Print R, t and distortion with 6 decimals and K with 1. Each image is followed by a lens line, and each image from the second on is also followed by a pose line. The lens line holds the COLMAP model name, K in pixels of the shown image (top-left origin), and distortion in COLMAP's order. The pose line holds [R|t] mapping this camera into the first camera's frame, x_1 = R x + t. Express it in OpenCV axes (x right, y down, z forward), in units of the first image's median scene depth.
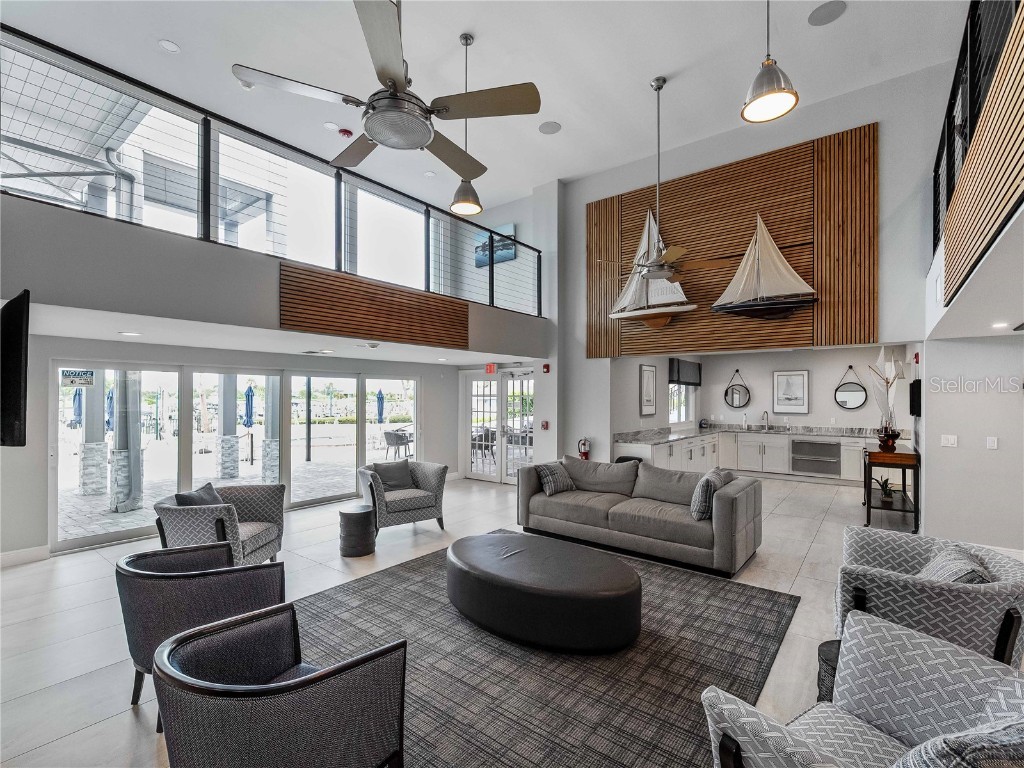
lens RADIAL K [[465.5, 0, 521.0], [0, 465.5, 398.9], [0, 0, 1]] dist [0.002734, -0.000058]
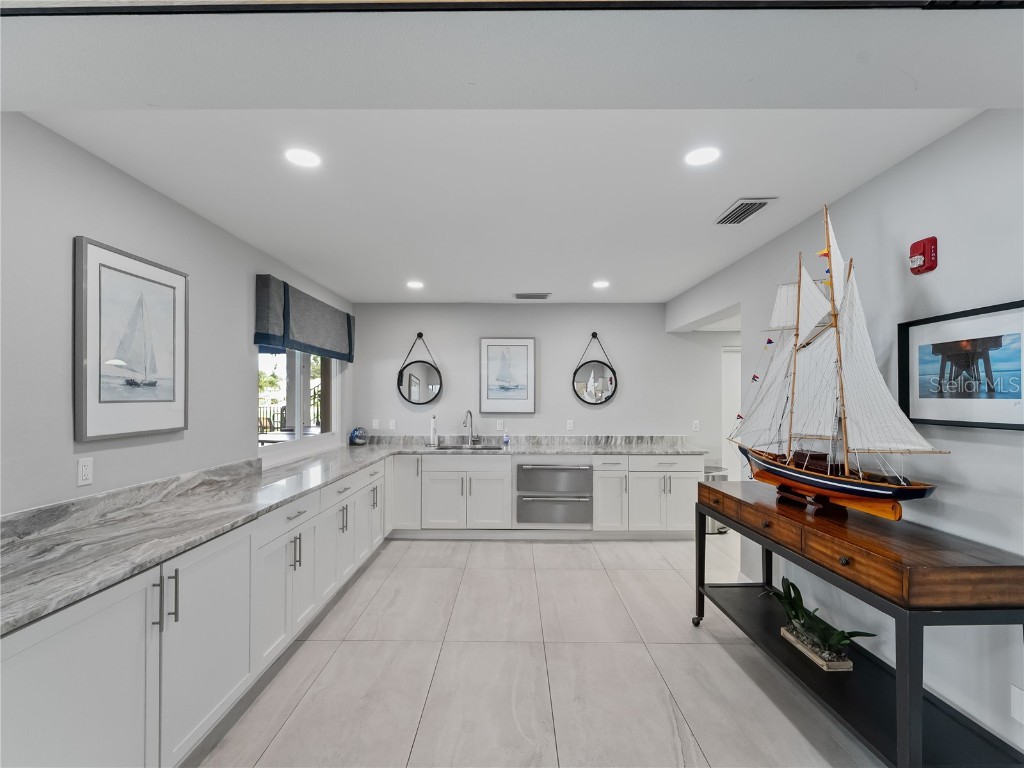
lens RADIAL K [[465.5, 0, 513.6], [0, 465.5, 391.1], [0, 0, 1]] dist [0.002734, -0.000058]
pose [[0.795841, 0.005379, 0.605482, 0.242956], [-0.000409, 0.999965, -0.008345, 0.008624], [-0.605506, 0.006394, 0.795815, 0.546383]]
